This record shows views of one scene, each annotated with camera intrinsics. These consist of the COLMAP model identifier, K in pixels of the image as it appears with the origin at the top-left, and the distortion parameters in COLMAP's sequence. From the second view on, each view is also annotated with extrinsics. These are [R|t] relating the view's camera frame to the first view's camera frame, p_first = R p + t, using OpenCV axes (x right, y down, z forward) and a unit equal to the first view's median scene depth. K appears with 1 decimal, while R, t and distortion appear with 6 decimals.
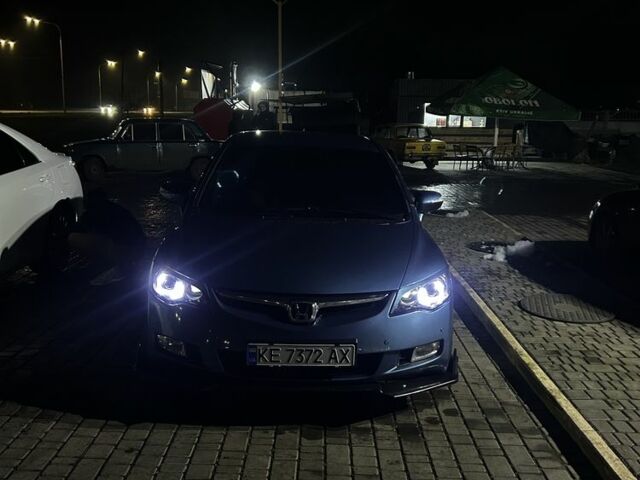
lens RADIAL K [[699.0, 0, 320.0], [0, 699.0, 240.0], [0, 0, 1]] dist [0.004434, -0.001754]
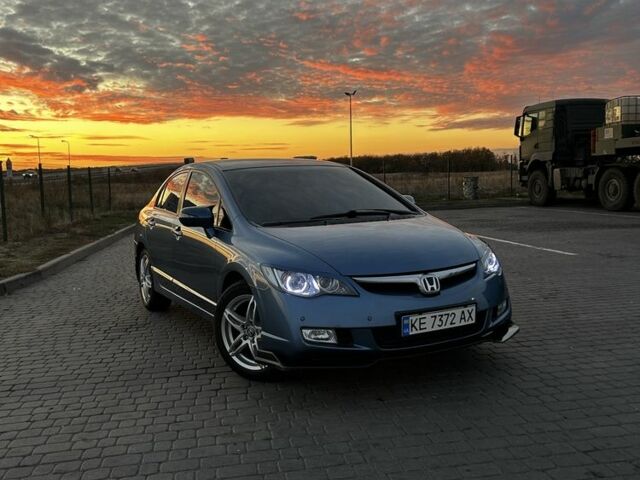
lens RADIAL K [[699.0, 0, 320.0], [0, 699.0, 240.0], [0, 0, 1]] dist [0.004434, -0.001754]
pose [[0.905627, -0.117574, 0.407450, -0.665252], [0.153468, 0.986541, -0.056432, 0.068810], [-0.395331, 0.113637, 0.911482, 0.005979]]
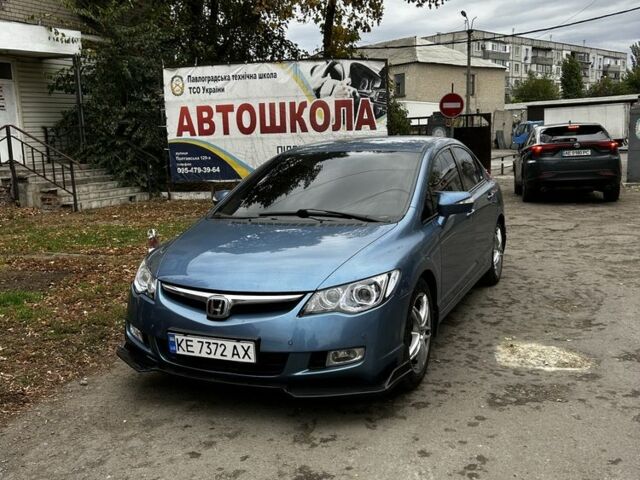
lens RADIAL K [[699.0, 0, 320.0], [0, 699.0, 240.0], [0, 0, 1]] dist [0.004434, -0.001754]
pose [[0.878648, 0.008737, -0.477390, 0.617609], [-0.020072, 0.999625, -0.018649, 0.019210], [0.477048, 0.025968, 0.878494, 0.148996]]
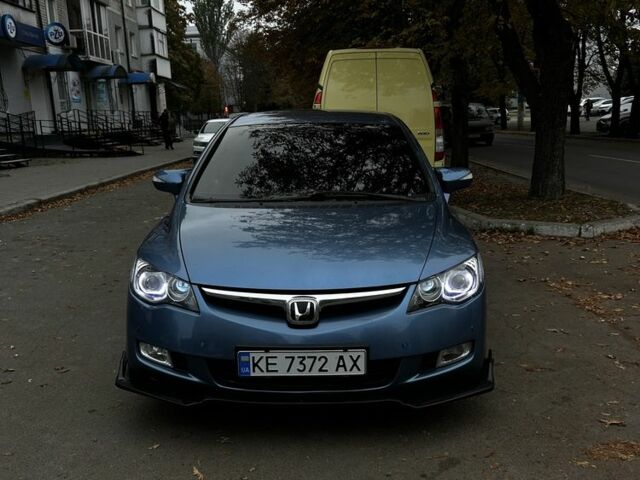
lens RADIAL K [[699.0, 0, 320.0], [0, 699.0, 240.0], [0, 0, 1]] dist [0.004434, -0.001754]
pose [[0.998007, -0.033833, -0.053271, 0.042110], [0.034034, 0.999417, 0.002877, 0.015992], [0.053143, -0.004684, 0.998576, 0.164937]]
